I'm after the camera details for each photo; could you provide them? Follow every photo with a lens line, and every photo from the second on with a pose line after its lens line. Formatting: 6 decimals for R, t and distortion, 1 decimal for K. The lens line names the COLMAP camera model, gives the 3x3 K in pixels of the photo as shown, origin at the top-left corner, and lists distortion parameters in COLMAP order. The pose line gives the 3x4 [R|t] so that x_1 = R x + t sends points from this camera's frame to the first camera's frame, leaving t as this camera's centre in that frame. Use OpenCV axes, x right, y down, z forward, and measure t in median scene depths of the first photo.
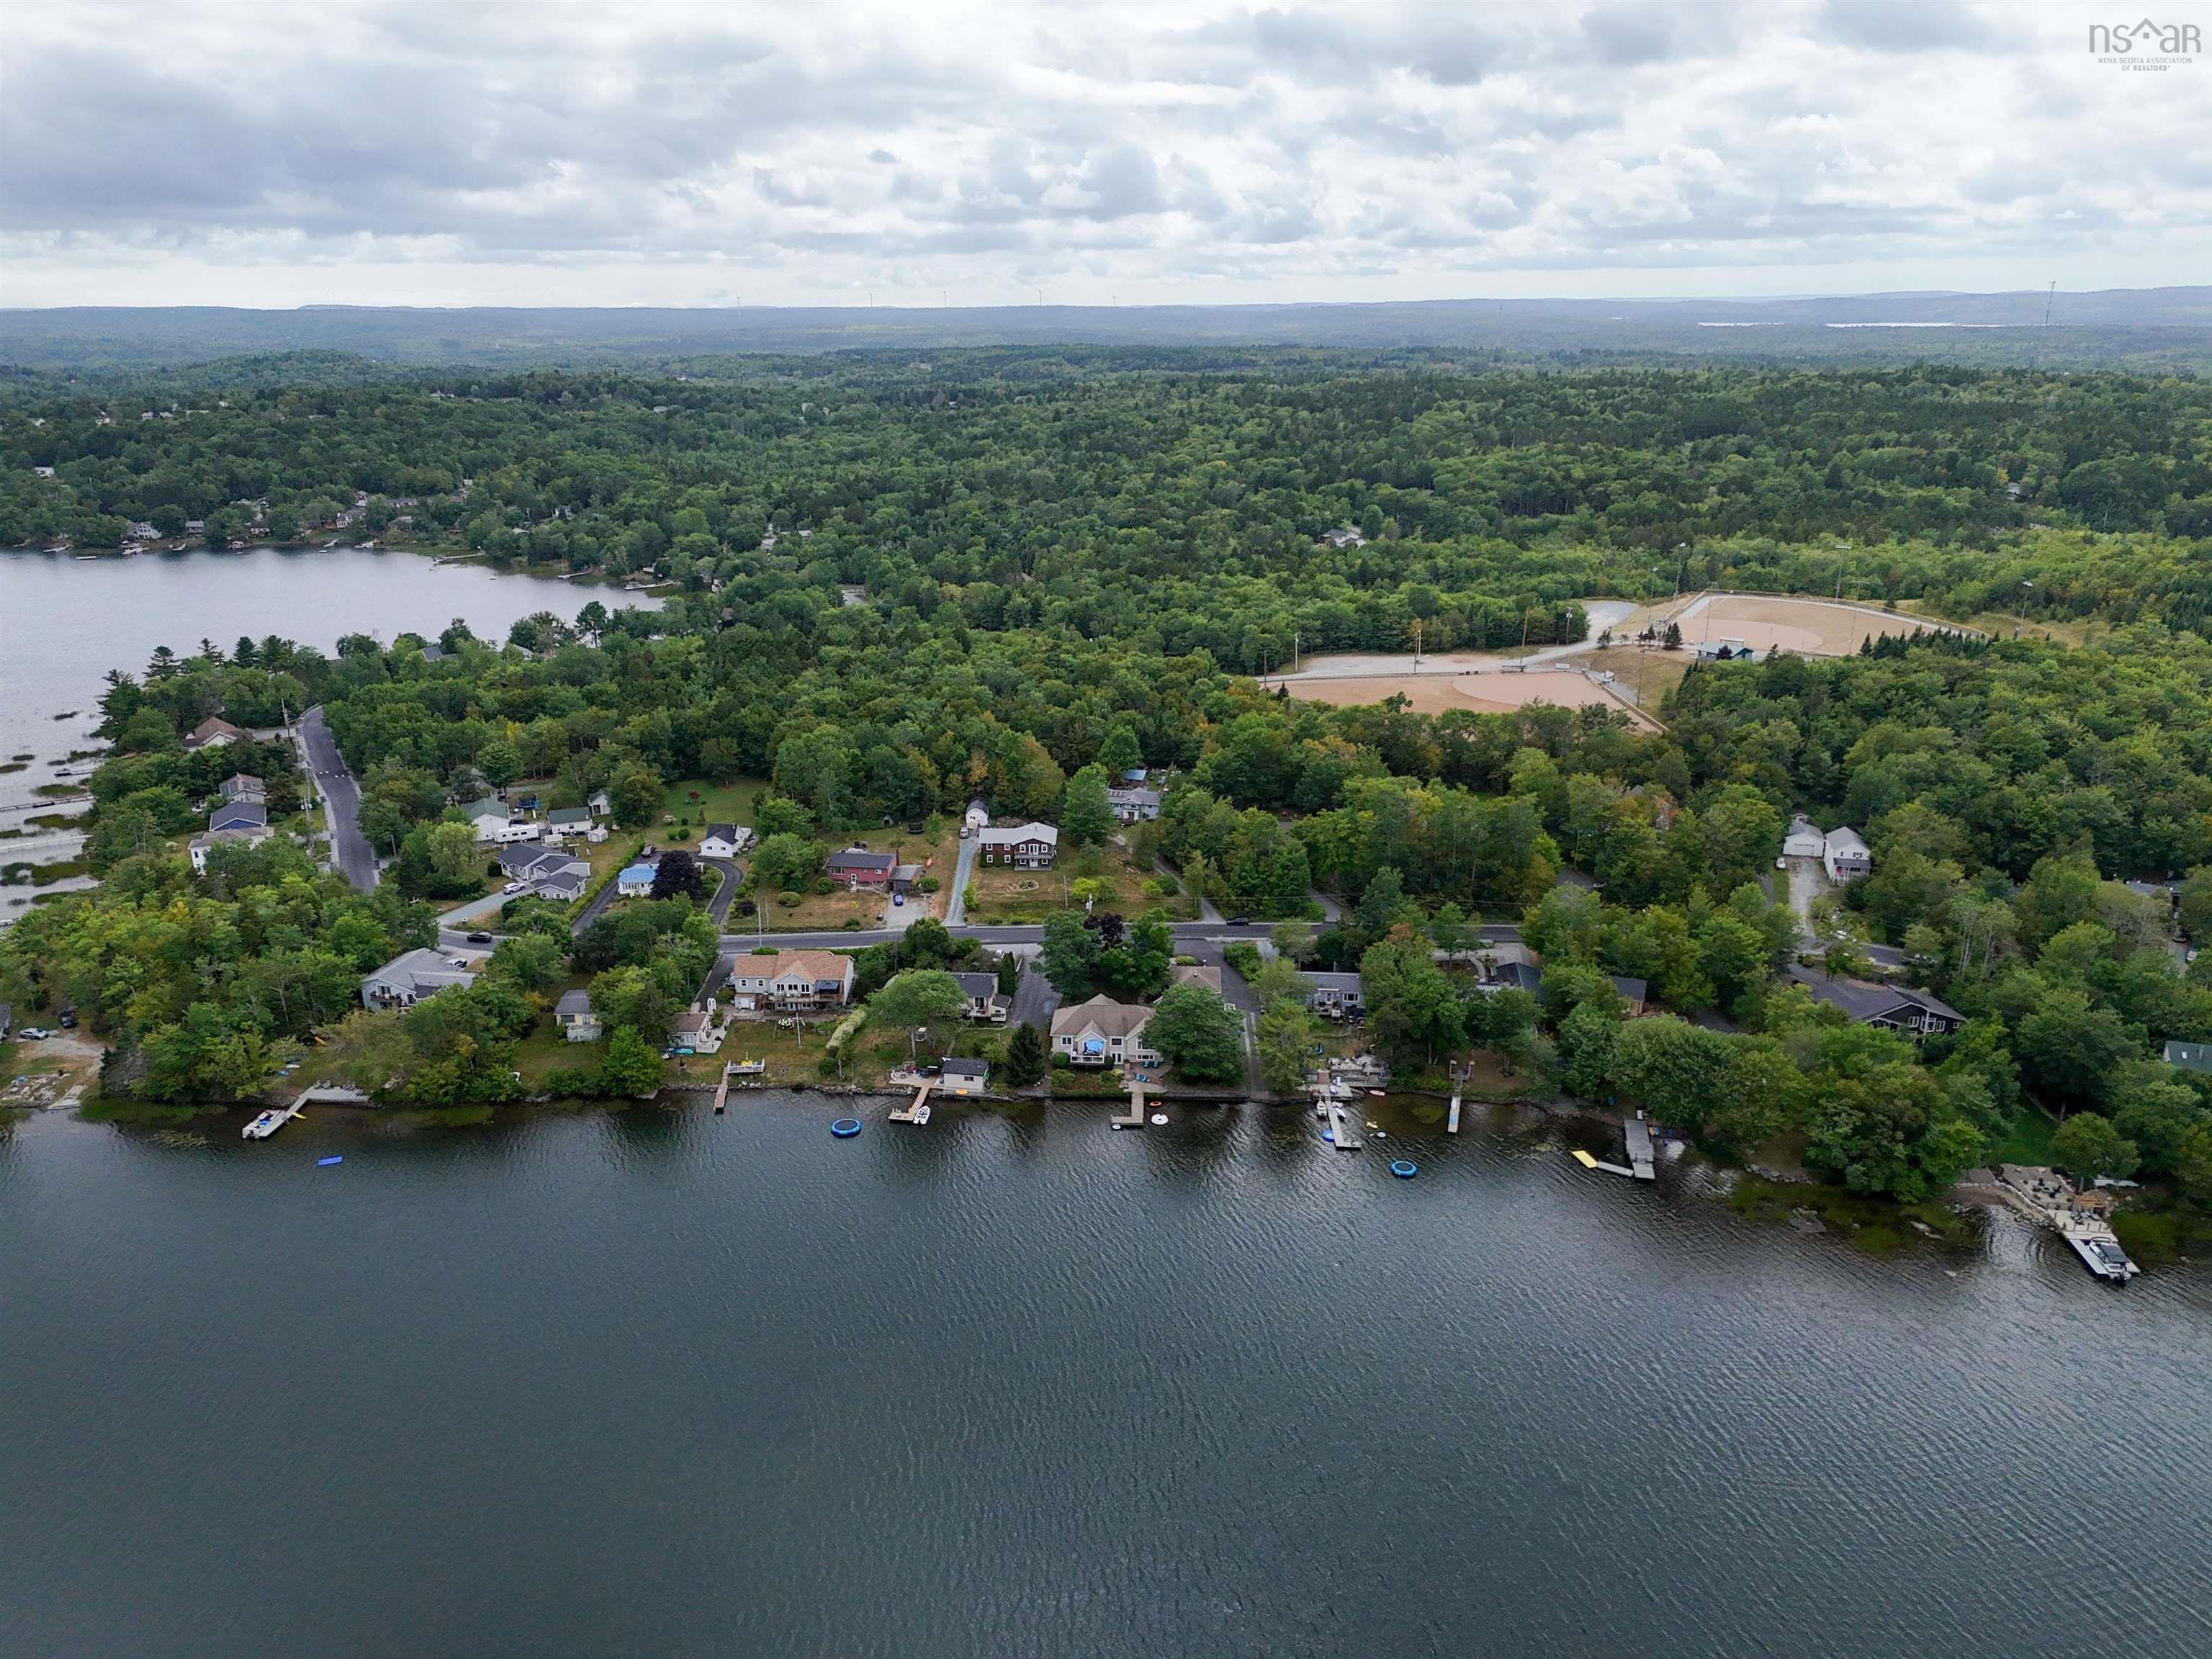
lens RADIAL K [[1632.1, 0, 1099.1], [0, 1632.1, 831.1], [0, 0, 1]] dist [0.060584, -0.069067]
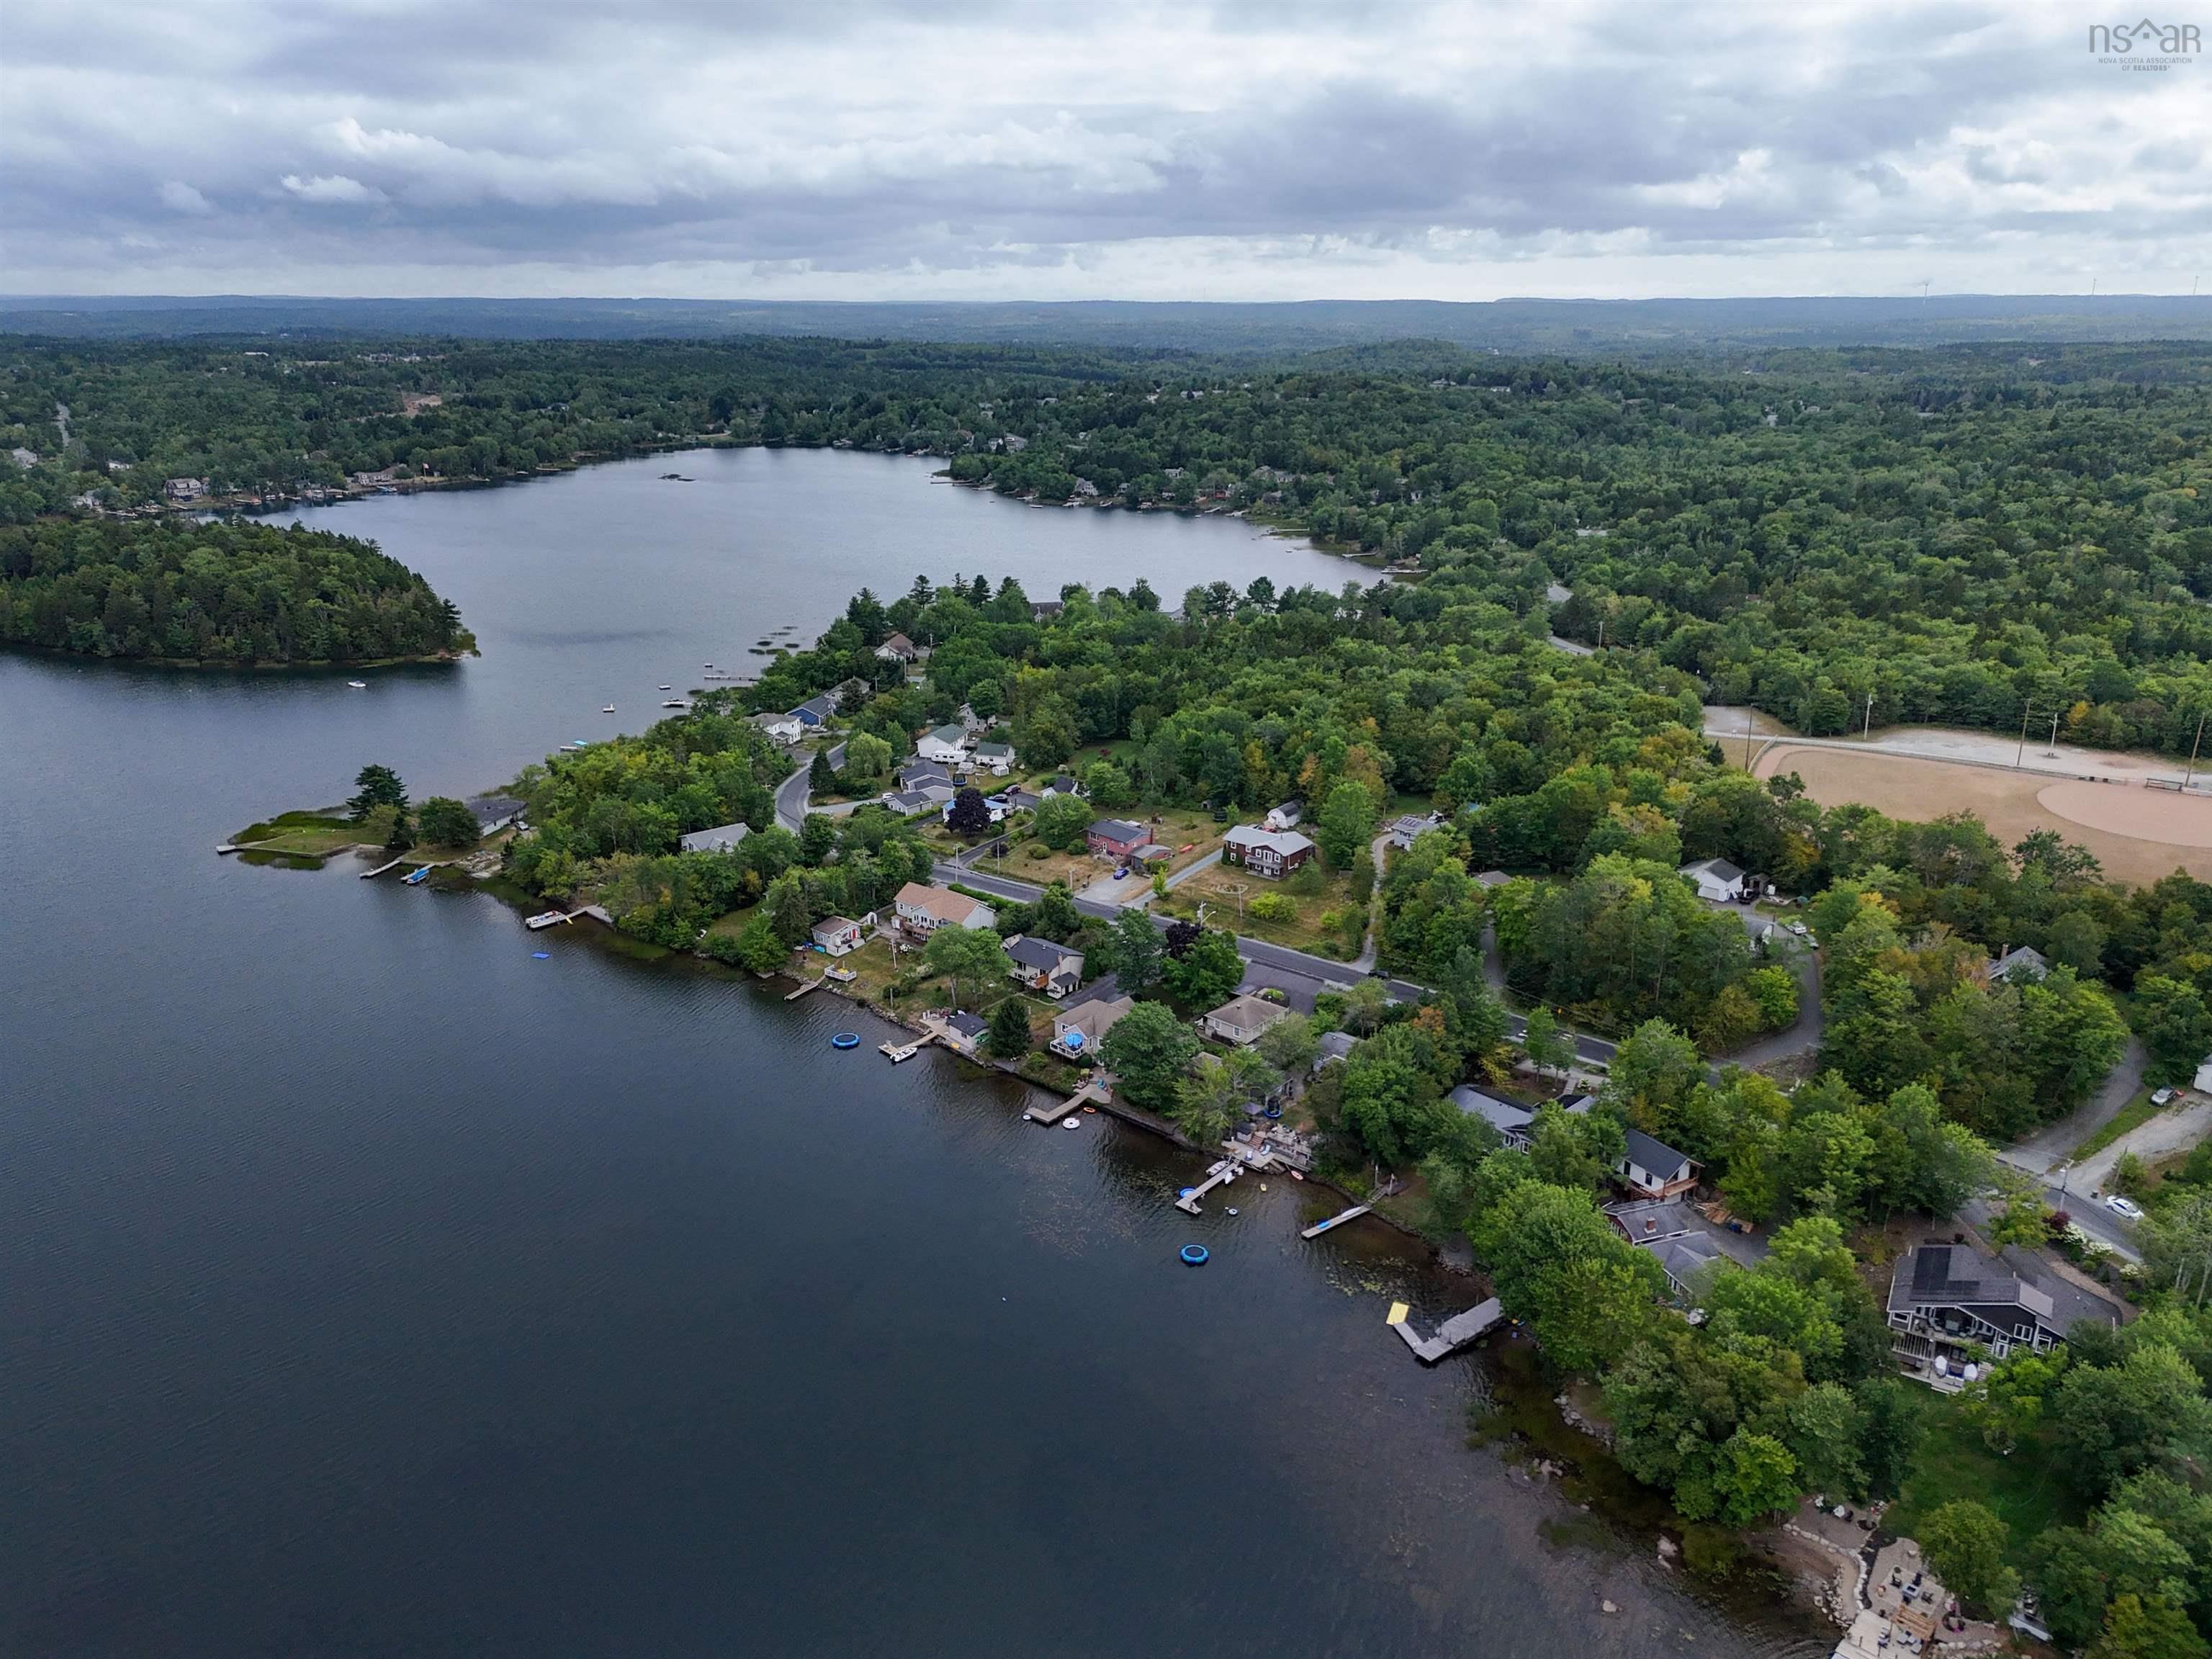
lens RADIAL K [[1650.4, 0, 1112.0], [0, 1650.4, 774.6], [0, 0, 1]] dist [0.068286, -0.086748]
pose [[0.775632, 0.175154, -0.606396, 0.211407], [-0.192609, 0.980583, 0.036871, -0.024416], [0.601080, 0.088199, 0.794307, 0.067956]]
